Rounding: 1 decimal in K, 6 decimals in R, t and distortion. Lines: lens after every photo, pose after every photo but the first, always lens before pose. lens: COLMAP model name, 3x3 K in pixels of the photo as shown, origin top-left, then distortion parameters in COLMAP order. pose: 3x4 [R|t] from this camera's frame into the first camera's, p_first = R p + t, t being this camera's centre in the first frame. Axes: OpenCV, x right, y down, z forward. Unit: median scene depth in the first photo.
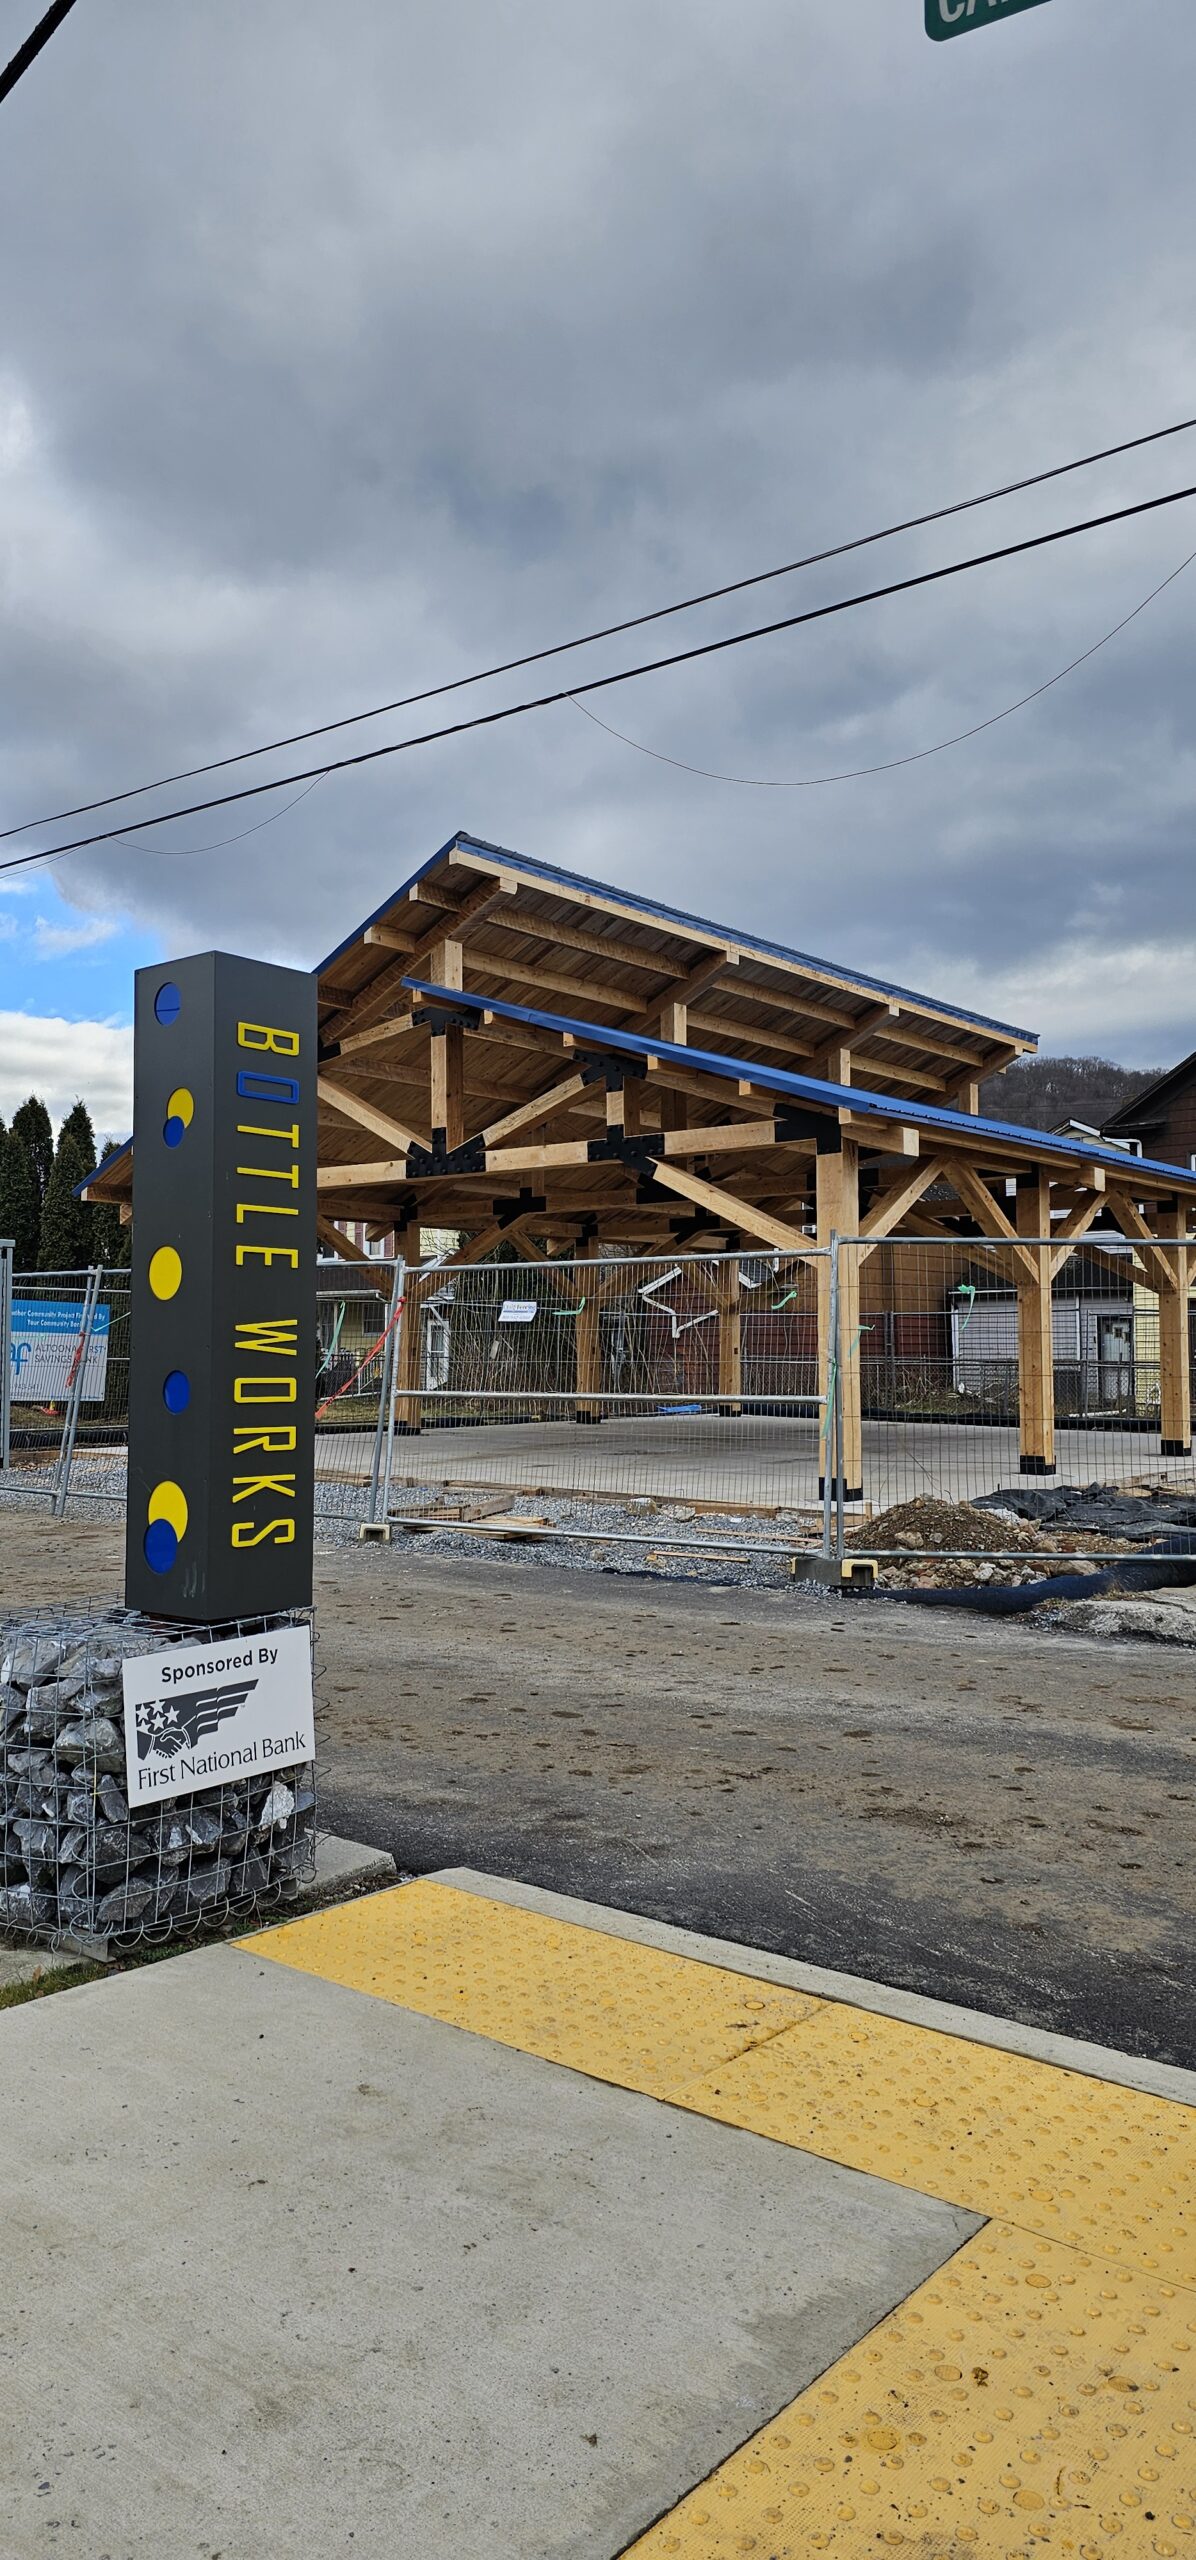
lens RADIAL K [[1693.0, 0, 598.0], [0, 1693.0, 1280.0], [0, 0, 1]] dist [0.083029, -0.072603]
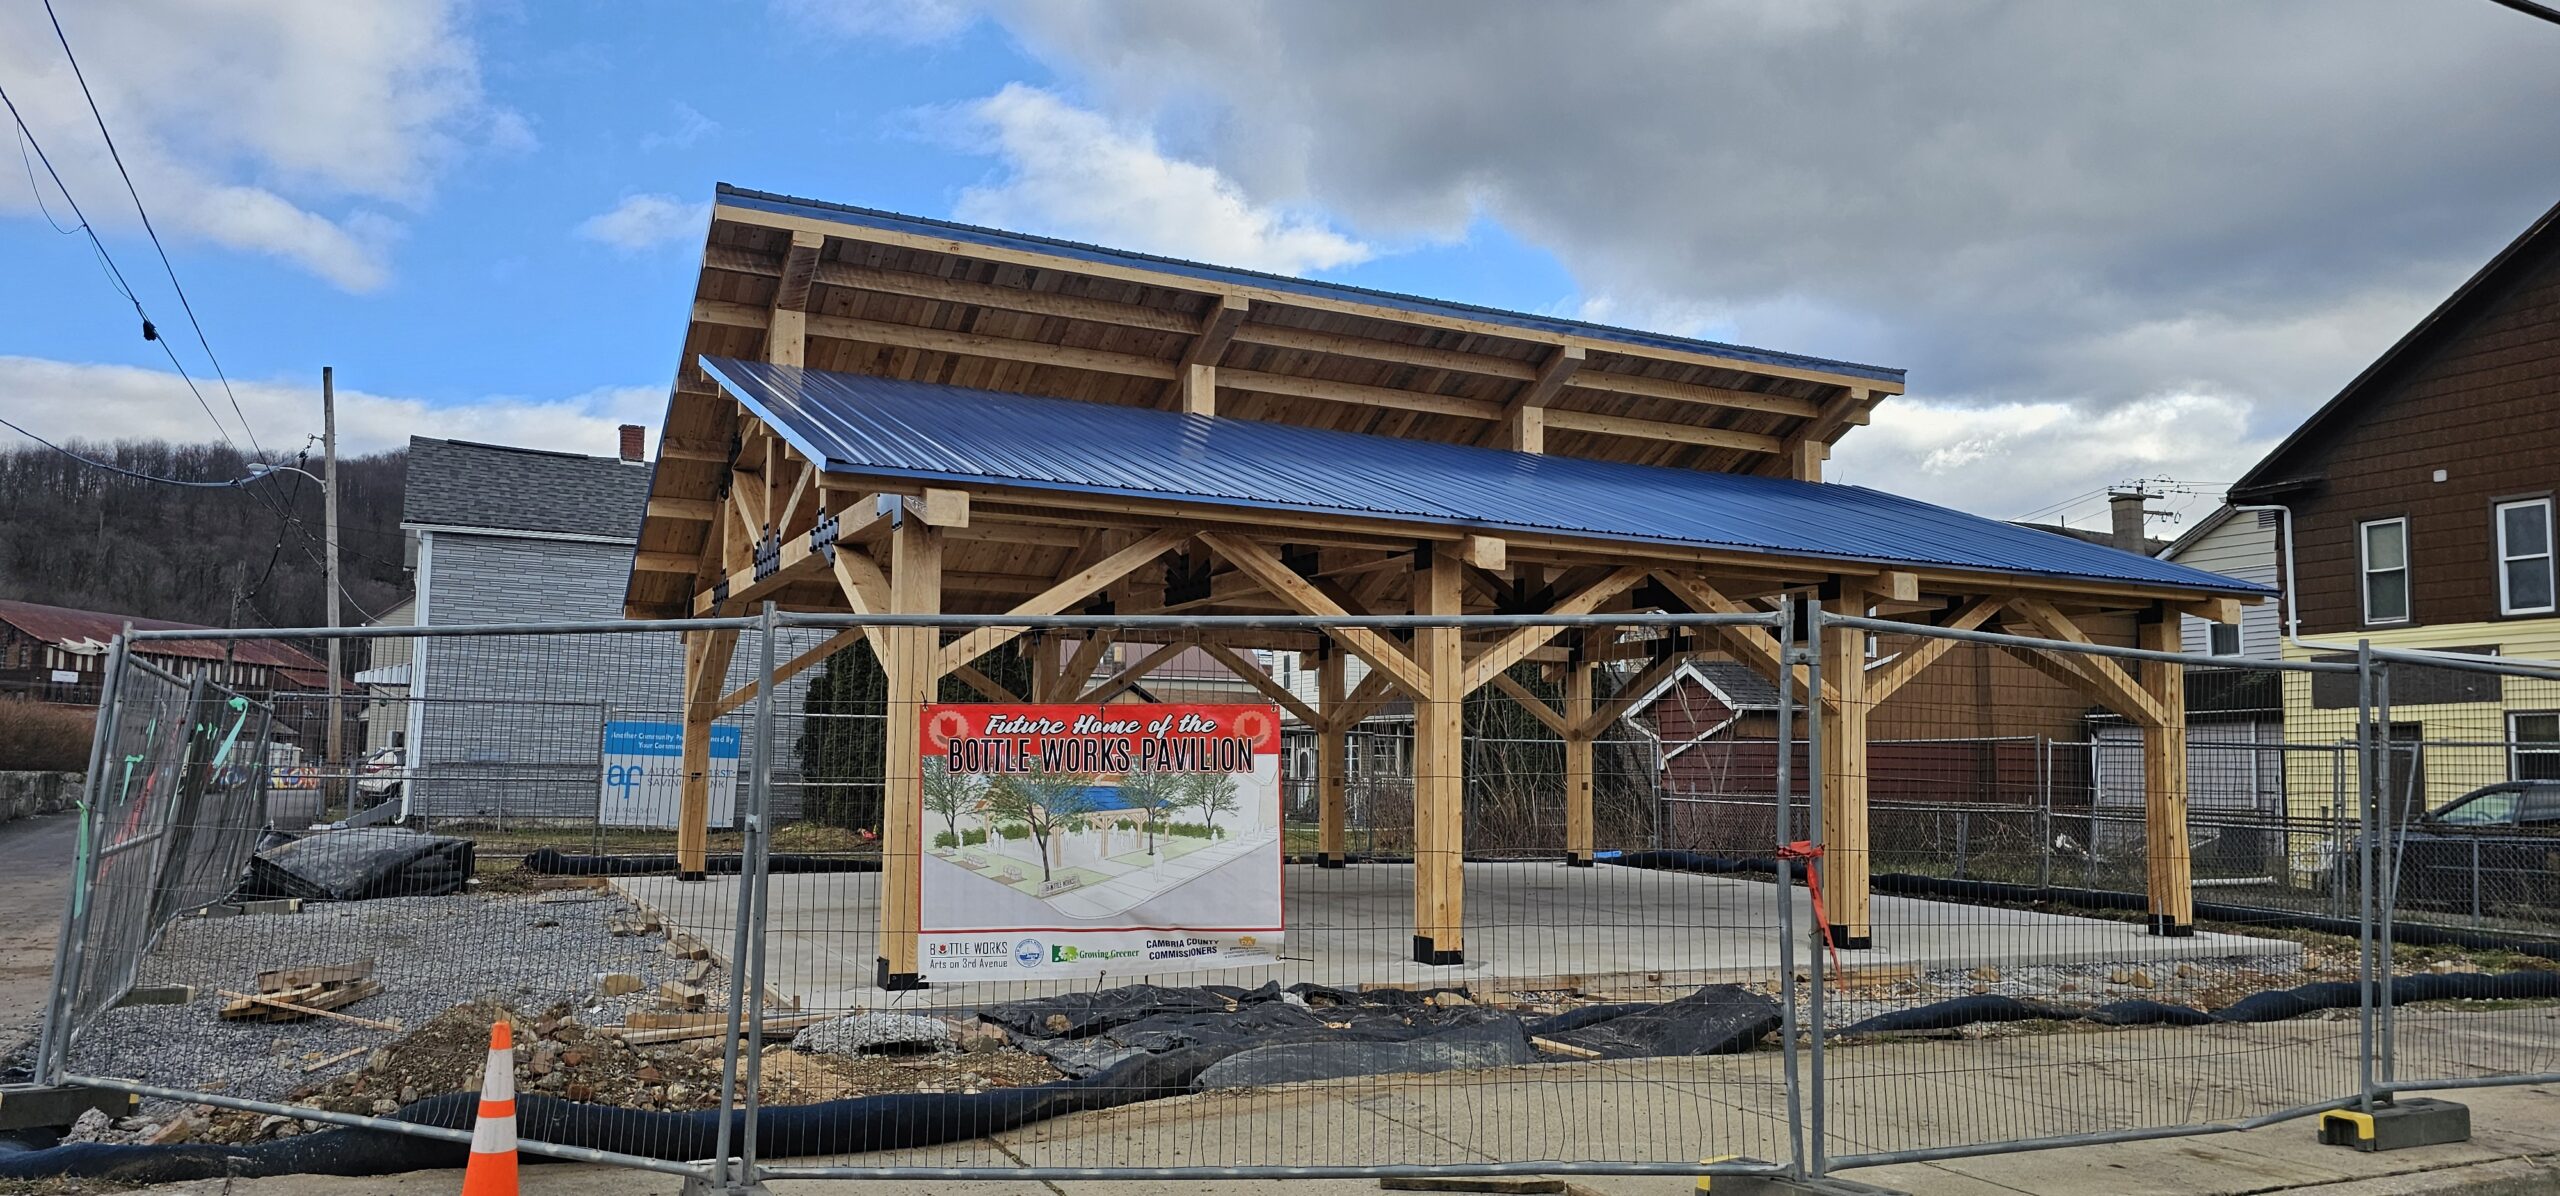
lens RADIAL K [[1693.0, 0, 1263.5], [0, 1693.0, 637.2], [0, 0, 1]] dist [0.083029, -0.072603]
pose [[0.904002, -0.020790, -0.427023, 0.527346], [0.001953, 0.999007, -0.044501, 0.008425], [0.427525, 0.039395, 0.903145, 0.328232]]
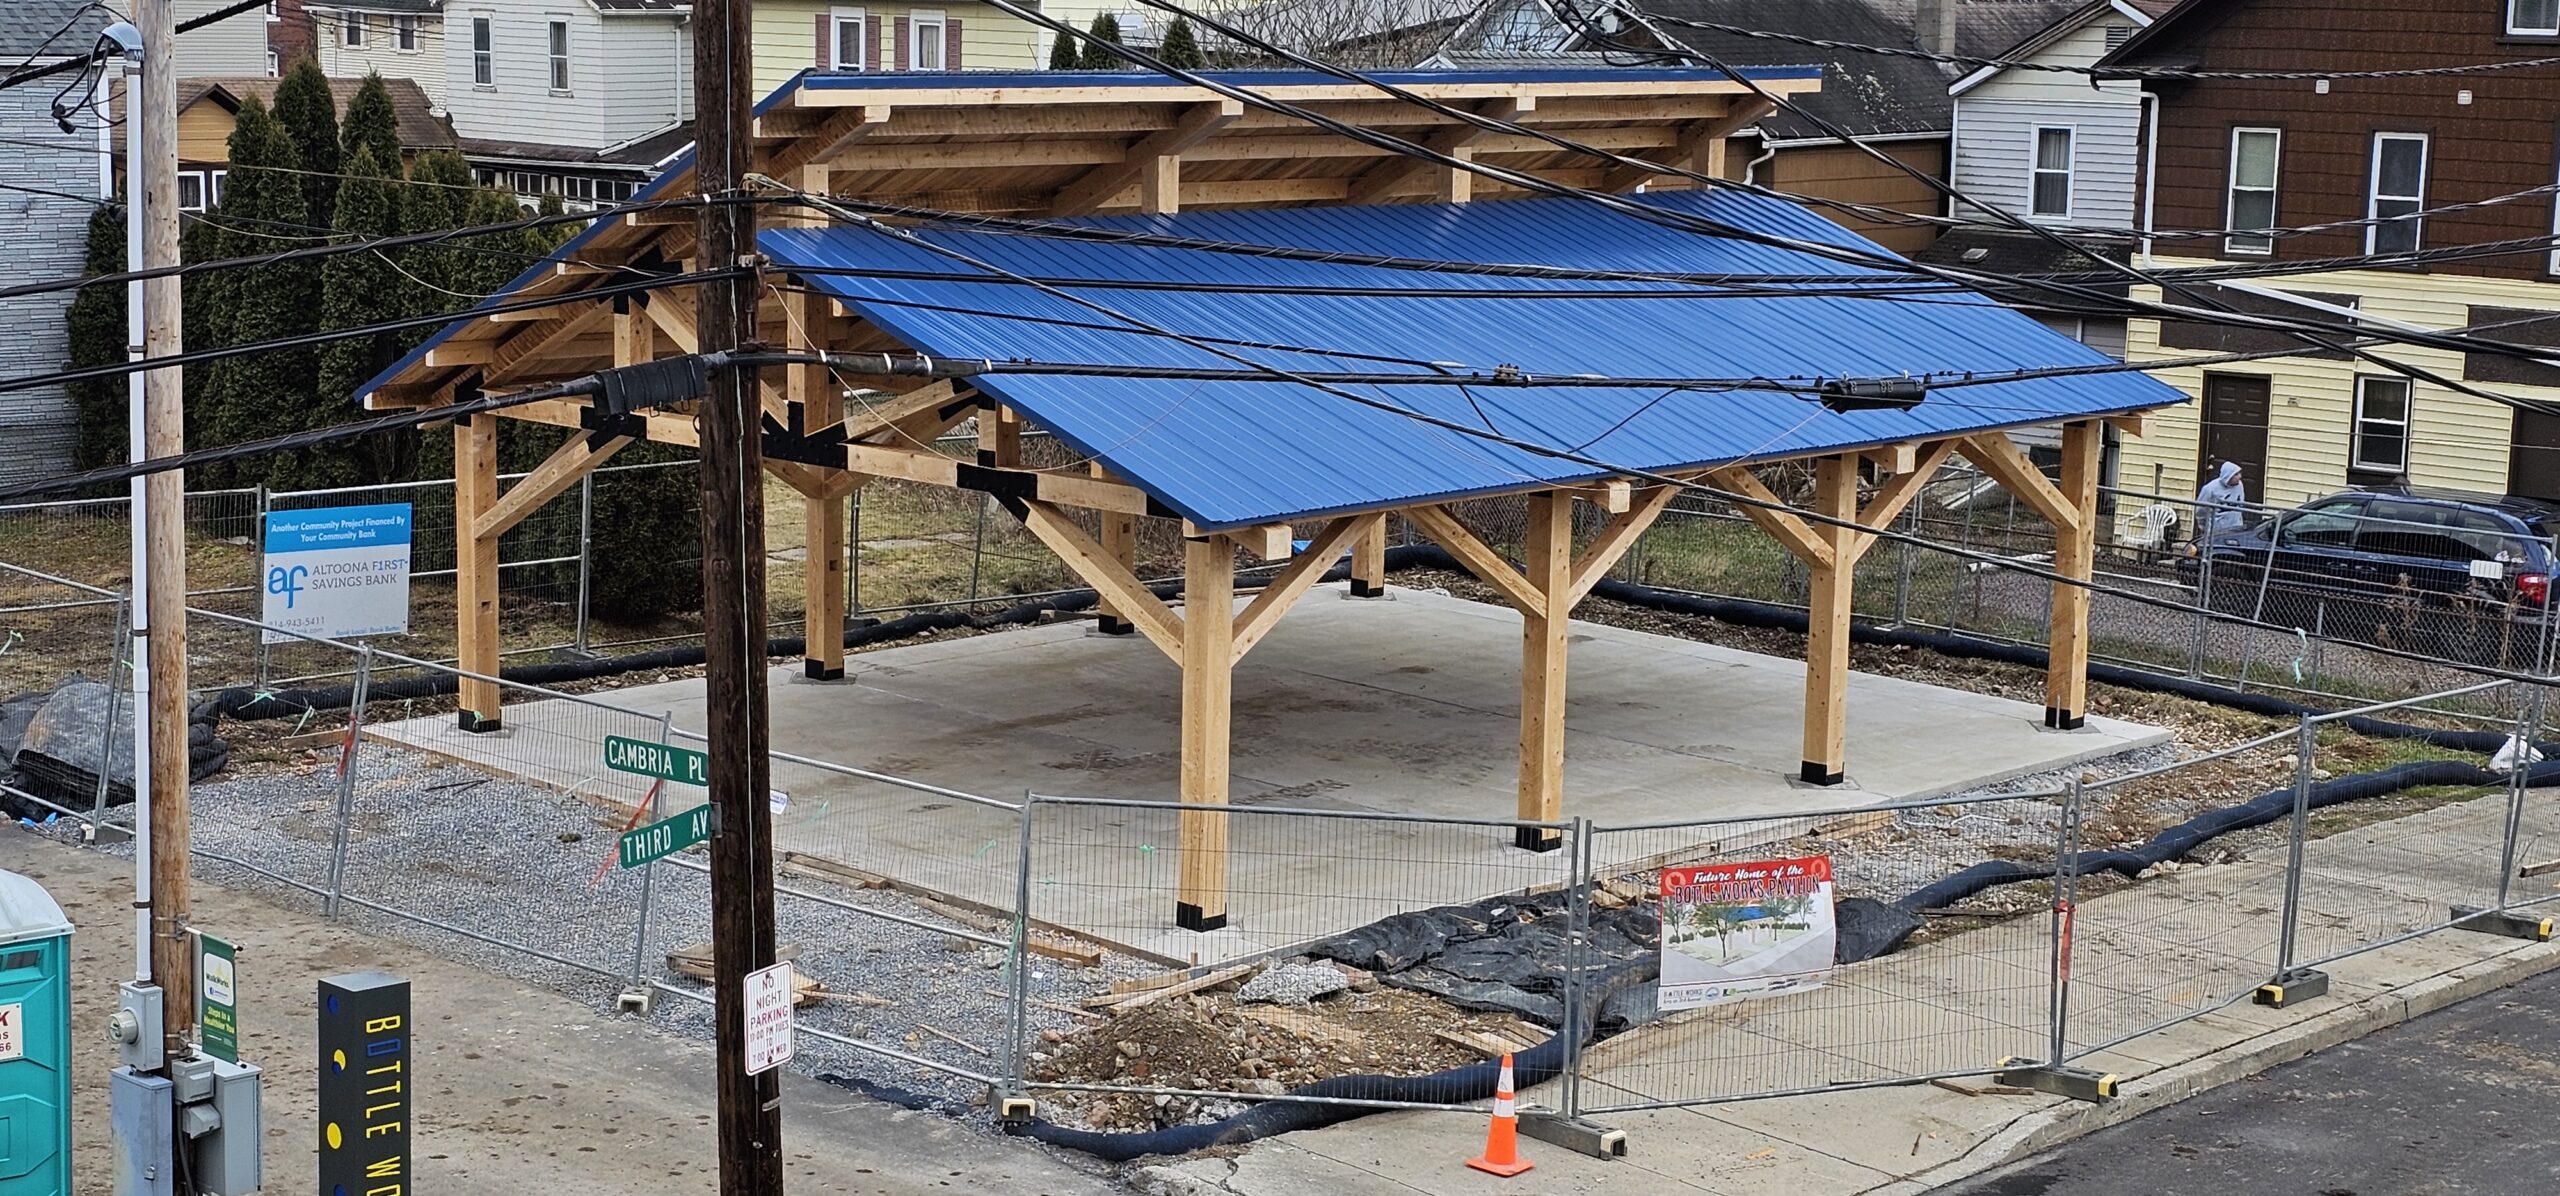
lens RADIAL K [[3778.6, 0, 1280.0], [0, 3778.6, 598.0], [0, 0, 1]] dist [0.189450, -0.141739]
pose [[0.996231, 0.039628, -0.077159, 0.282611], [-0.023717, 0.980088, 0.197142, -0.367988], [0.083435, -0.194569, 0.977334, -0.766909]]
